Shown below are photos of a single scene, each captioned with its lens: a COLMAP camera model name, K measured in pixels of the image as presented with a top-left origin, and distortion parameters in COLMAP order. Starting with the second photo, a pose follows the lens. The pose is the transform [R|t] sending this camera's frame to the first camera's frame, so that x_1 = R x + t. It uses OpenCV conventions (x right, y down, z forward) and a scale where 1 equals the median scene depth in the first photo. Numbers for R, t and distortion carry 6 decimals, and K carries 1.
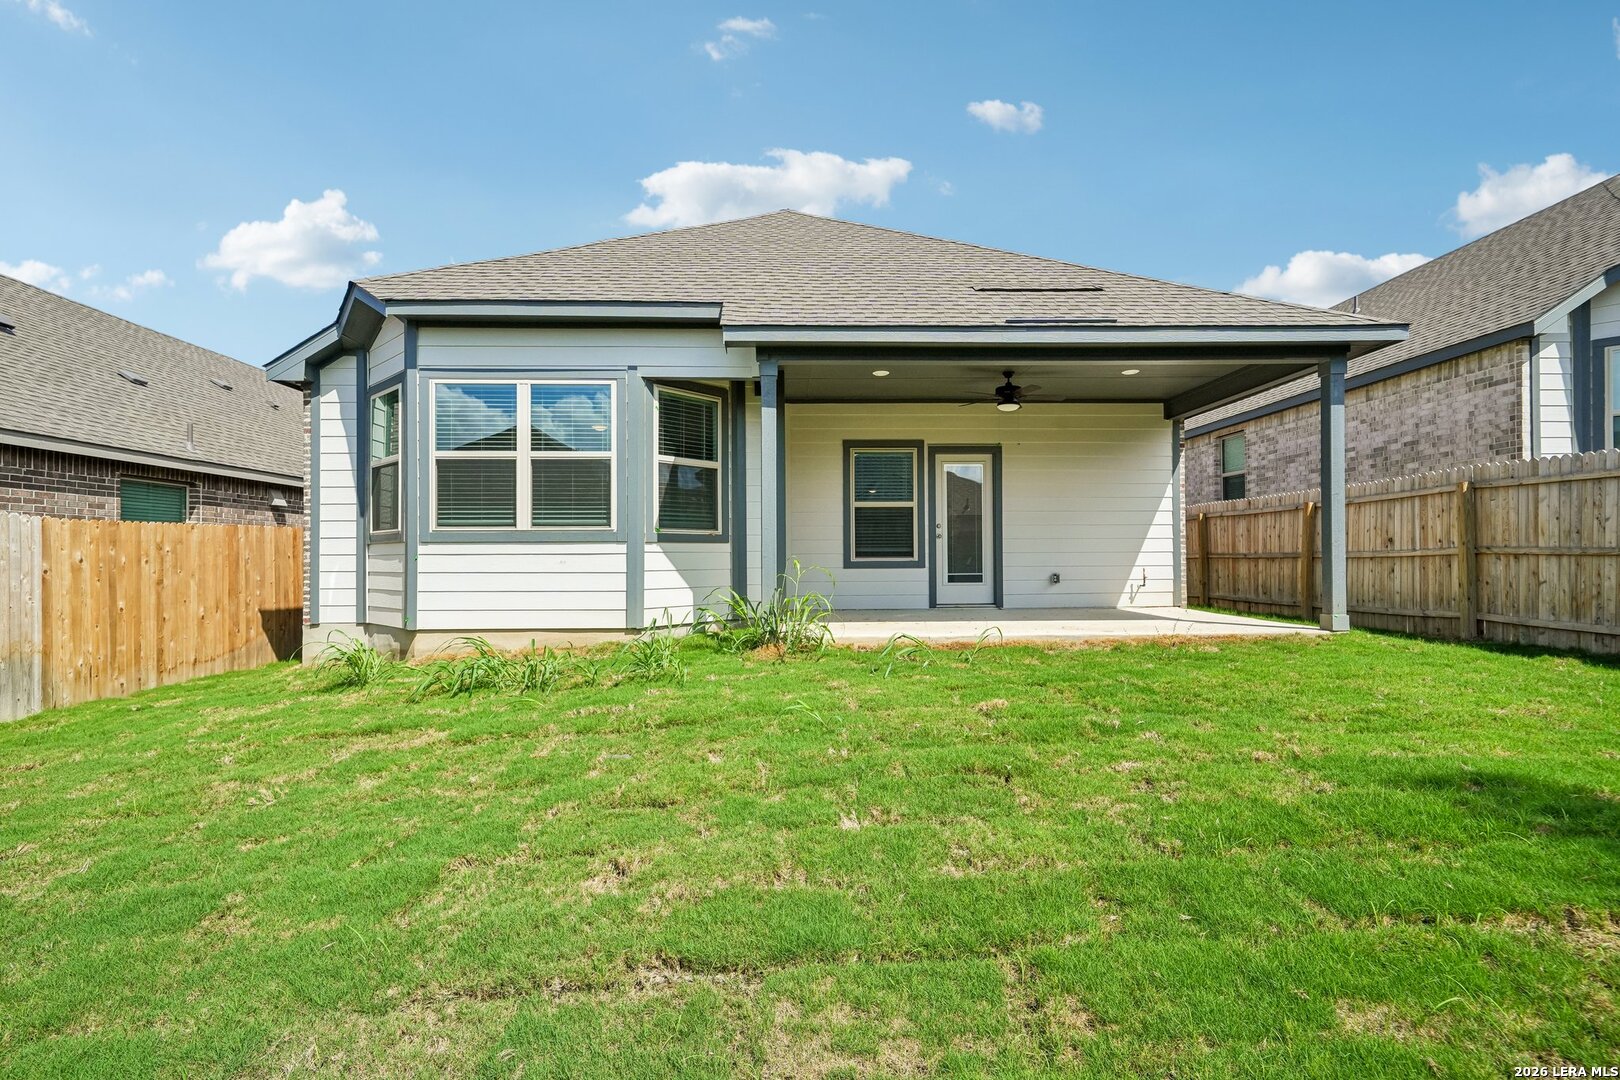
lens RADIAL K [[744.2, 0, 808.7], [0, 744.2, 555.0], [0, 0, 1]] dist [0.002631, 0.000381]
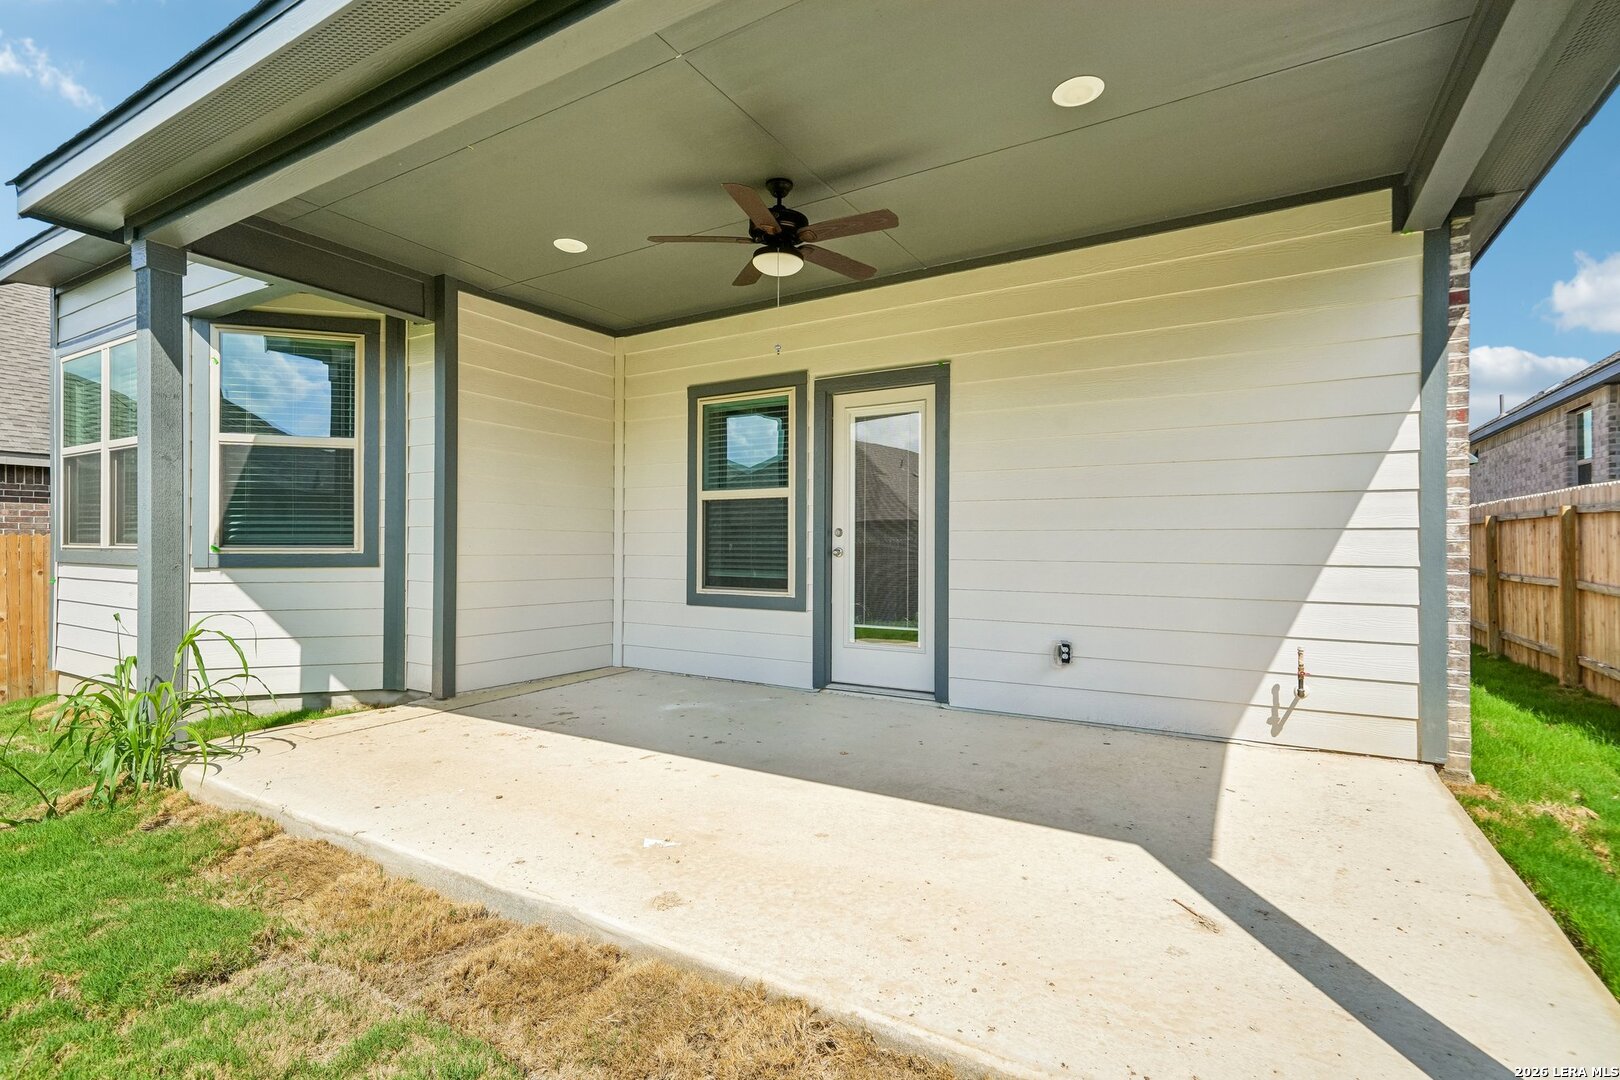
lens RADIAL K [[742.8, 0, 810.0], [0, 742.8, 540.0], [0, 0, 1]] dist [0.008499, -0.000122]
pose [[0.841948, 0.005807, -0.539528, 0.445138], [-0.005933, 0.999981, 0.001504, -0.034790], [0.539526, 0.001935, 0.841967, 0.558144]]
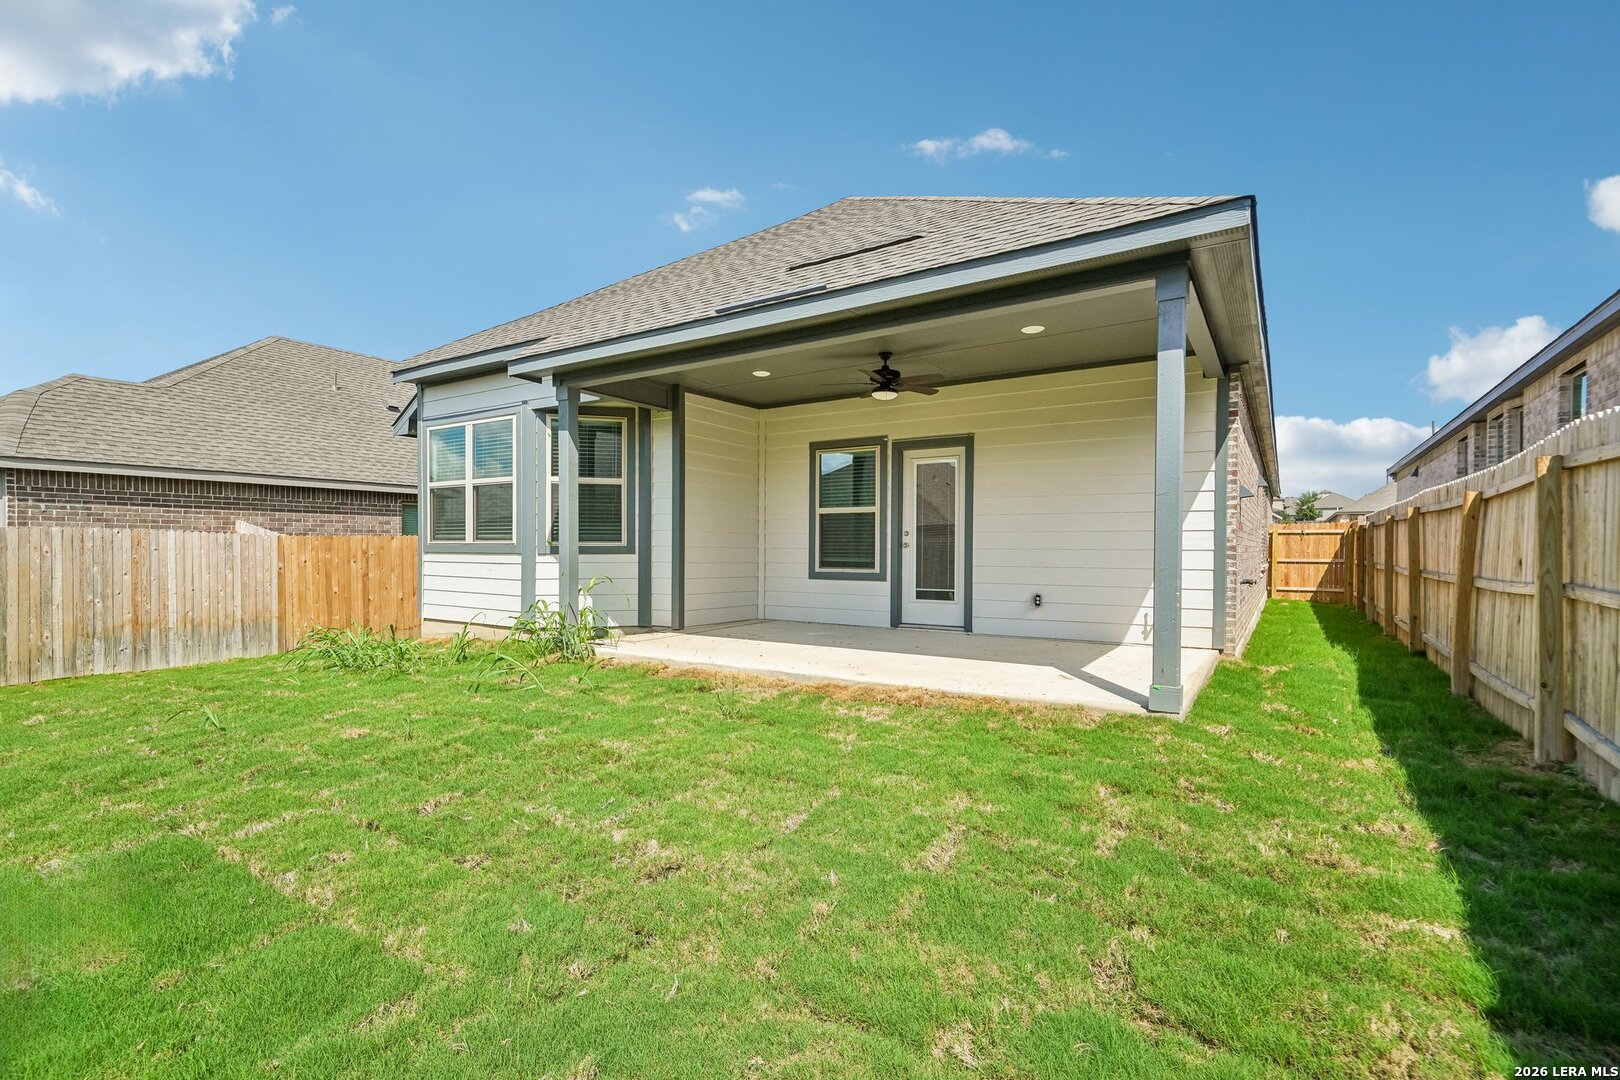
lens RADIAL K [[744.2, 0, 808.7], [0, 744.2, 555.0], [0, 0, 1]] dist [0.002631, 0.000381]
pose [[0.821663, 0.014031, -0.569801, 0.584300], [-0.006138, 0.999857, 0.015769, -0.027195], [0.569941, -0.009460, 0.821631, 0.224540]]
